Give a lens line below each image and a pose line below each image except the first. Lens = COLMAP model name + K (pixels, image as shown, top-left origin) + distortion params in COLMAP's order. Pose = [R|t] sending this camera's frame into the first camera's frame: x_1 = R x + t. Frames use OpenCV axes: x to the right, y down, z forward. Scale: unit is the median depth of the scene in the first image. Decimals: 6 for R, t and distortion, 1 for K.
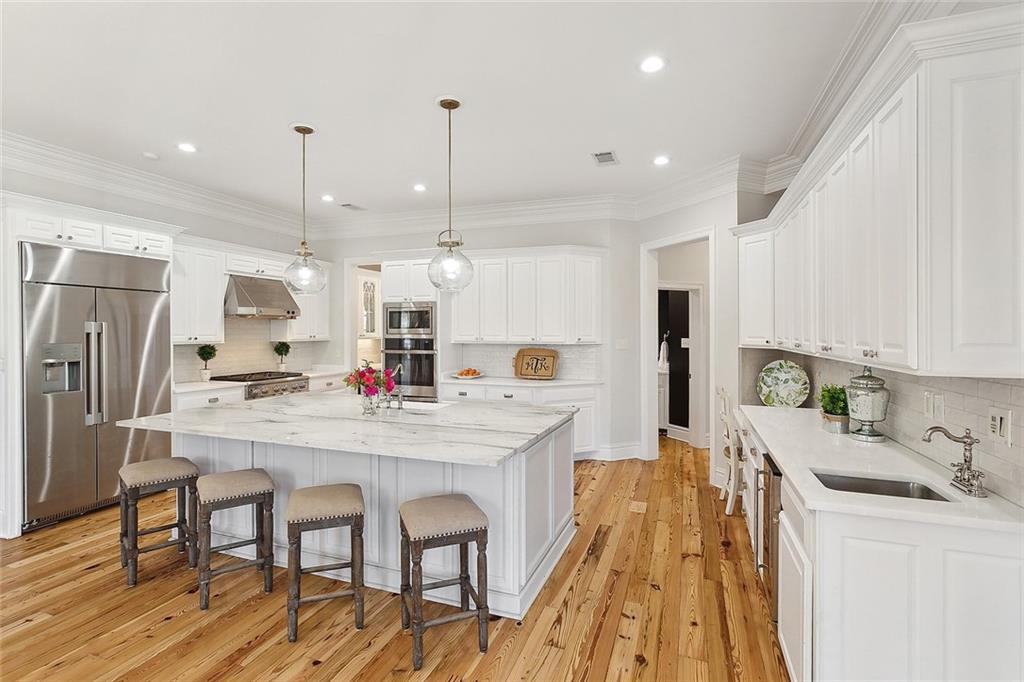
lens RADIAL K [[488.7, 0, 510.6], [0, 488.7, 334.5], [0, 0, 1]] dist [-0.000588, -0.000124]
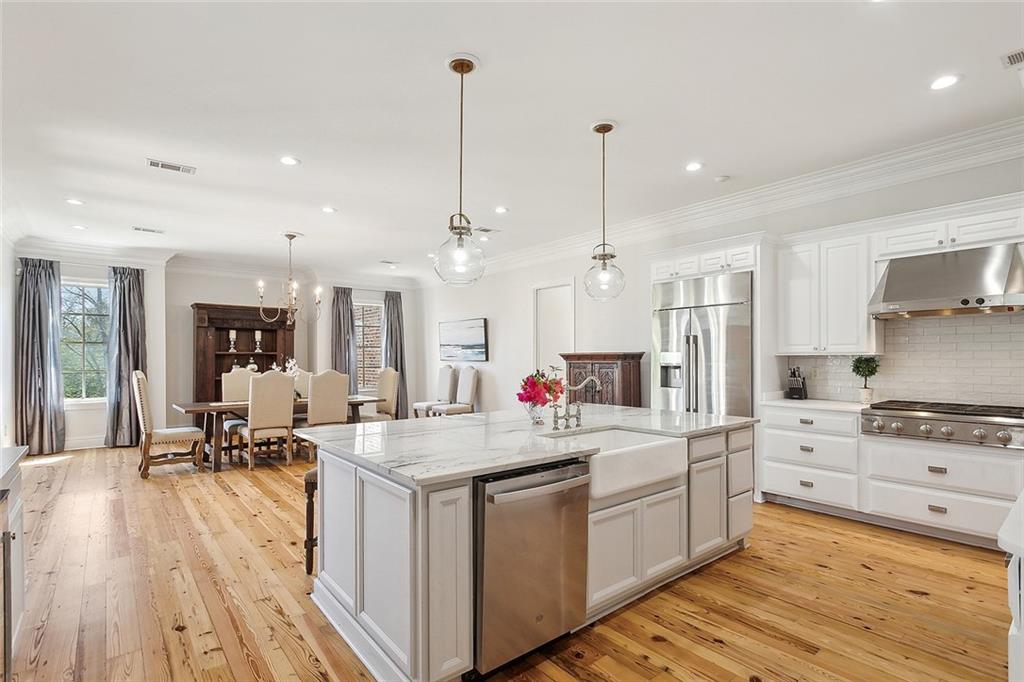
lens RADIAL K [[489.3, 0, 506.9], [0, 489.3, 360.4], [0, 0, 1]] dist [0.000940, 0.000196]
pose [[-0.510895, 0.005990, -0.859622, 0.417924], [-0.002169, 0.999964, 0.008257, 0.026120], [0.859640, 0.006082, -0.510863, 1.096853]]
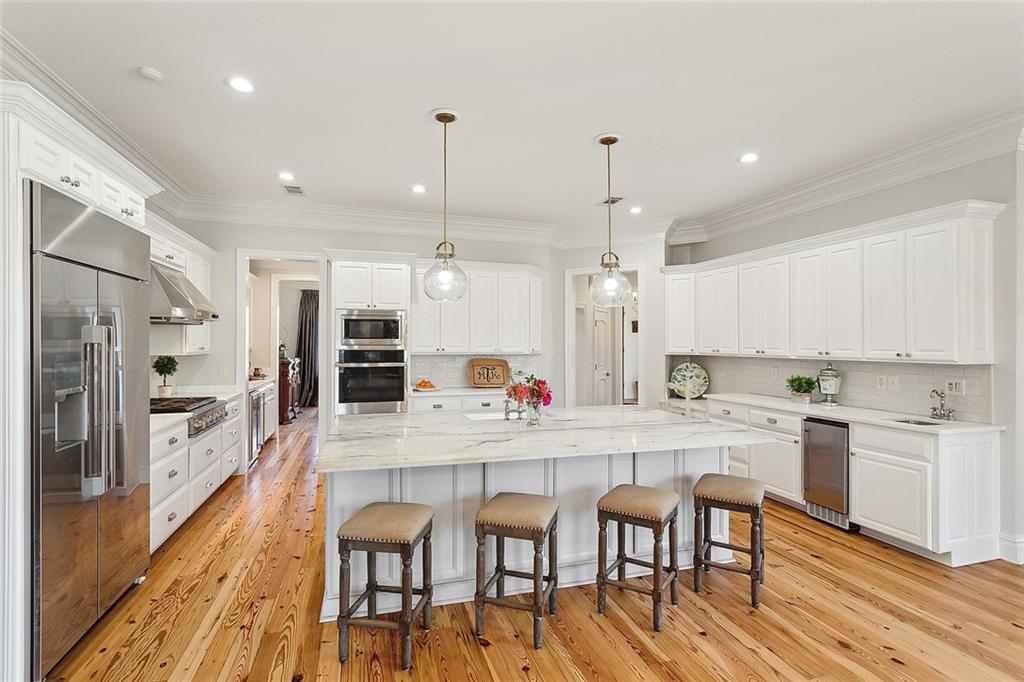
lens RADIAL K [[482.1, 0, 508.7], [0, 482.1, 344.1], [0, 0, 1]] dist [0.001207, 0.000238]
pose [[0.797930, -0.000290, 0.602750, -0.711311], [0.001589, 0.999997, -0.001623, -0.001073], [-0.602748, 0.002253, 0.797928, 0.185194]]
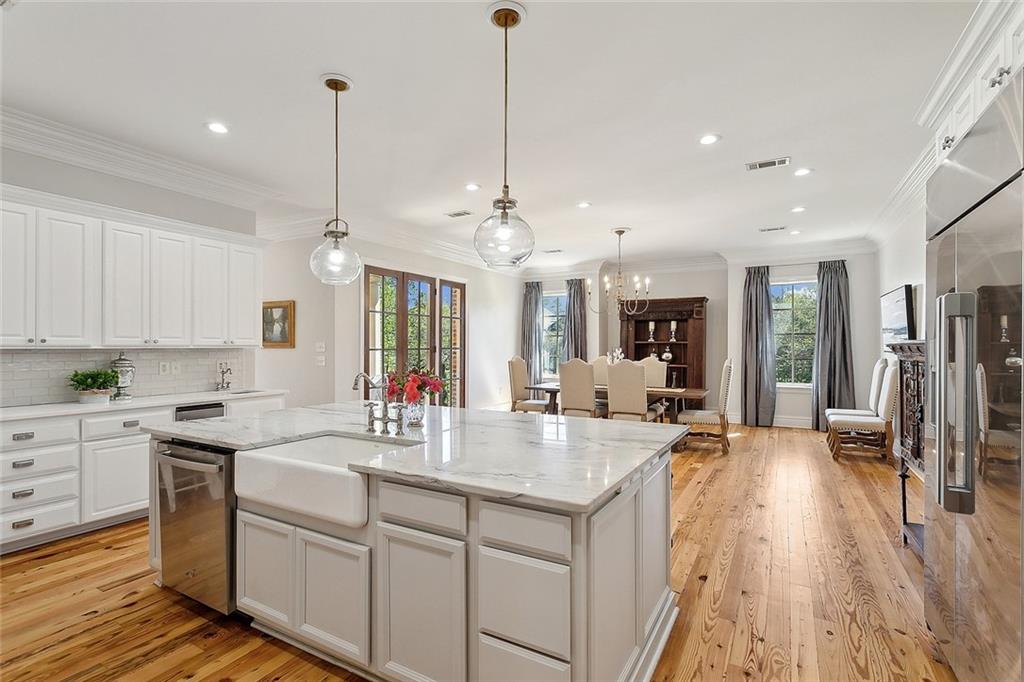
lens RADIAL K [[482.1, 0, 508.7], [0, 482.1, 344.1], [0, 0, 1]] dist [0.001207, 0.000238]
pose [[-0.986333, -0.001629, 0.164756, -0.442321], [-0.001272, 0.999997, 0.002271, 0.018761], [-0.164759, 0.002030, -0.986332, 1.360216]]
